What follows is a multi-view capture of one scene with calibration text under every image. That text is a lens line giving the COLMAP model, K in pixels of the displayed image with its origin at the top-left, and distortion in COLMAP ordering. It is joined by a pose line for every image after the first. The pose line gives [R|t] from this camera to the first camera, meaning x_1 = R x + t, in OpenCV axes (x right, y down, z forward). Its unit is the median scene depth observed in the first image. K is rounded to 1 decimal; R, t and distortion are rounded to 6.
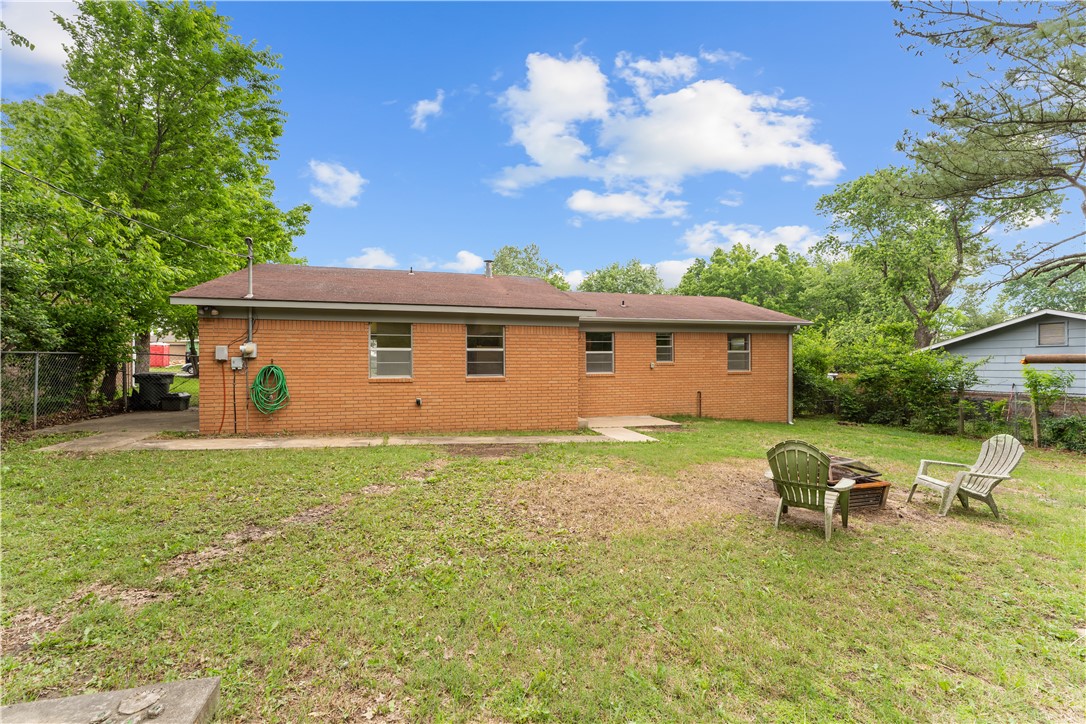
lens RADIAL K [[445.2, 0, 543.6], [0, 445.2, 363.2], [0, 0, 1]] dist [0.001317, 0.000432]
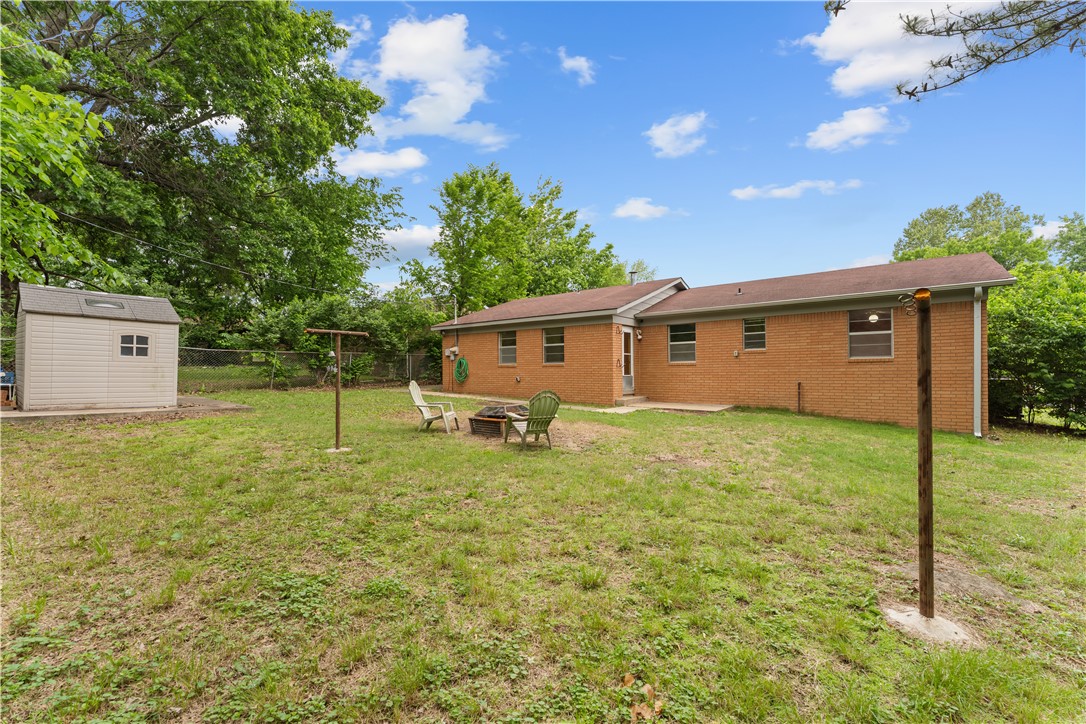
lens RADIAL K [[445.2, 0, 545.5], [0, 445.2, 363.3], [0, 0, 1]] dist [0.001317, 0.000432]
pose [[0.589479, -0.012674, -0.807685, 1.003994], [0.005849, 0.999918, -0.011421, 0.044398], [0.807763, 0.002008, 0.589504, 0.120848]]
